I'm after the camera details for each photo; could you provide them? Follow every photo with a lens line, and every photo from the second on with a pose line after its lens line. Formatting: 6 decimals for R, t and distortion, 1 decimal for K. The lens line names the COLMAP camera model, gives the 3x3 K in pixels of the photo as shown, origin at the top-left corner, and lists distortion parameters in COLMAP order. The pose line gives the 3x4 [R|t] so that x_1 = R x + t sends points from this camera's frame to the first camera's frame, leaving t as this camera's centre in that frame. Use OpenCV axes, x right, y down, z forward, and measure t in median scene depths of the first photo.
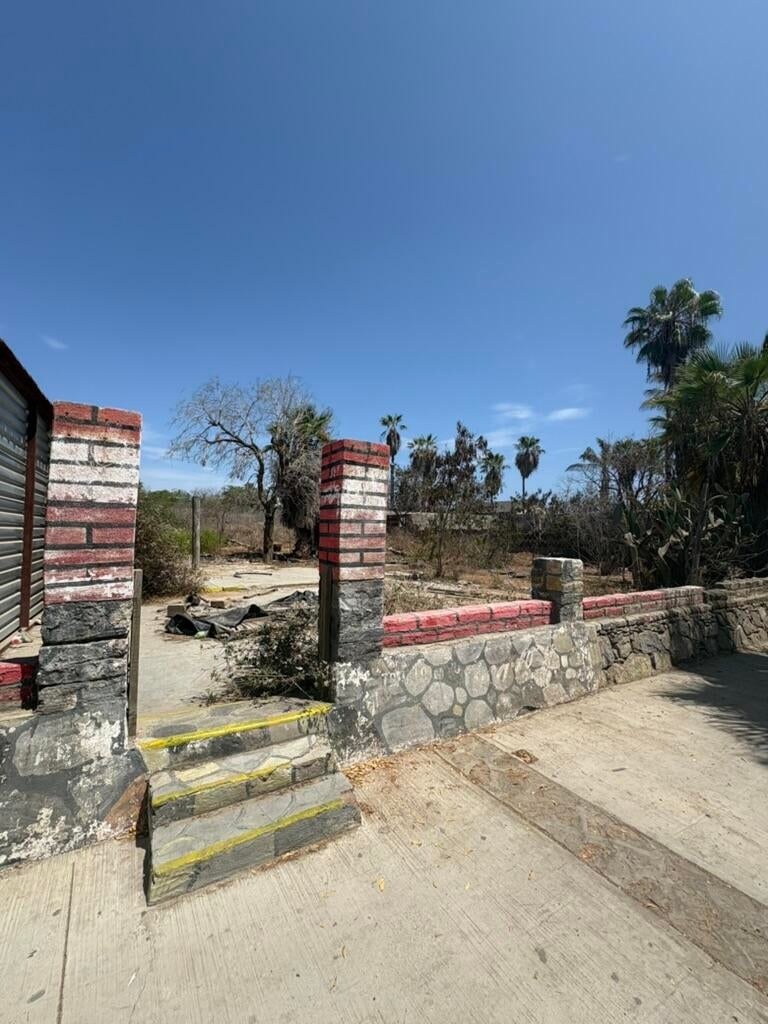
lens RADIAL K [[407.7, 0, 383.5], [0, 407.7, 510.8], [0, 0, 1]] dist [-0.000516, 0.001122]
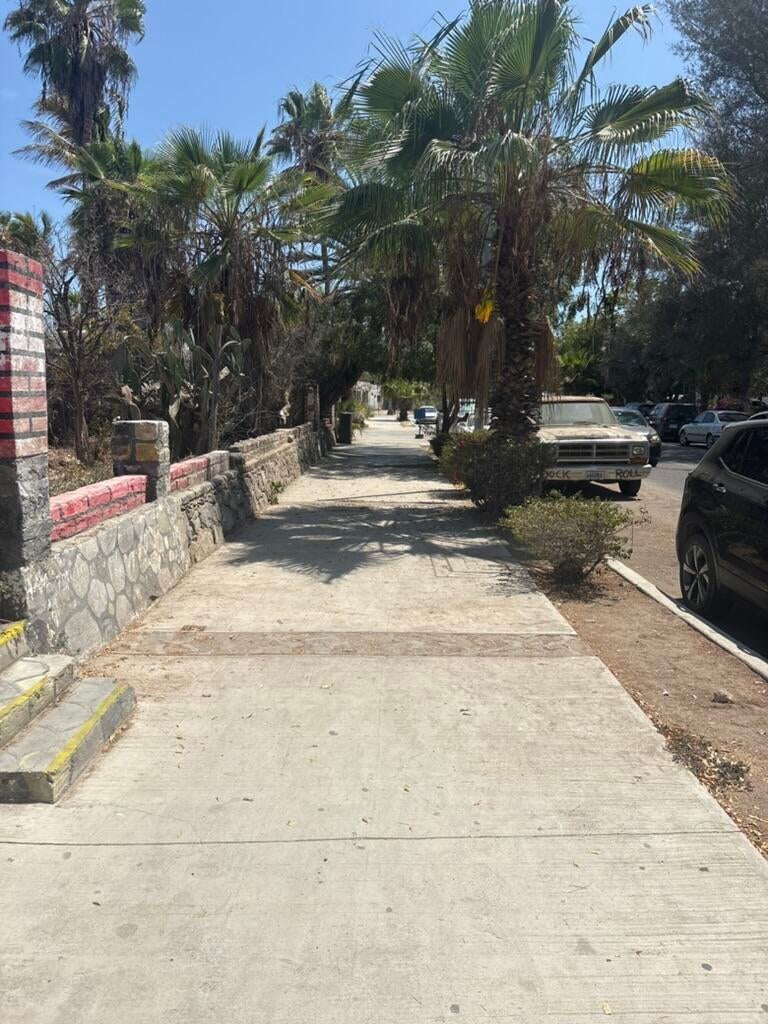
lens RADIAL K [[778.9, 0, 374.1], [0, 778.9, 506.8], [0, 0, 1]] dist [0.058016, -0.067283]
pose [[0.528803, -0.131193, 0.838544, -0.630901], [-0.047106, 0.981922, 0.183331, -0.018000], [-0.847437, -0.136447, 0.513063, -0.169966]]
